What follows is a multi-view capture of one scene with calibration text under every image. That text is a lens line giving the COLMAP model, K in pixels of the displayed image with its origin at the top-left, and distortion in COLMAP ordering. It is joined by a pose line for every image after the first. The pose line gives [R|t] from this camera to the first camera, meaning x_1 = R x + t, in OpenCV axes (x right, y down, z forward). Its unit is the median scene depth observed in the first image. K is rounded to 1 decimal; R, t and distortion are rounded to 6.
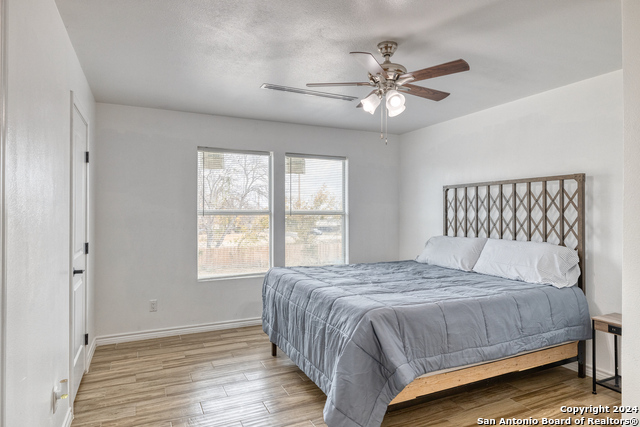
lens RADIAL K [[375.3, 0, 320.0], [0, 375.3, 213.5], [0, 0, 1]] dist [0.002029, -0.000084]
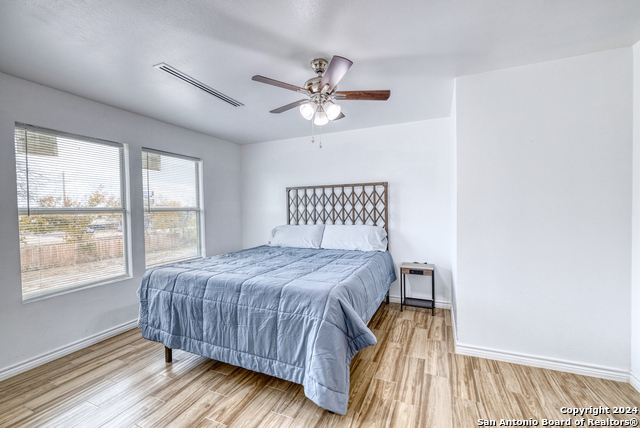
lens RADIAL K [[267.8, 0, 320.0], [0, 267.8, 214.0], [0, 0, 1]] dist [-0.000483, 0.000243]
pose [[0.759354, -0.029033, 0.650029, -0.238442], [0.020071, 0.999574, 0.021199, 0.003476], [-0.650368, -0.003051, 0.759614, 0.229215]]
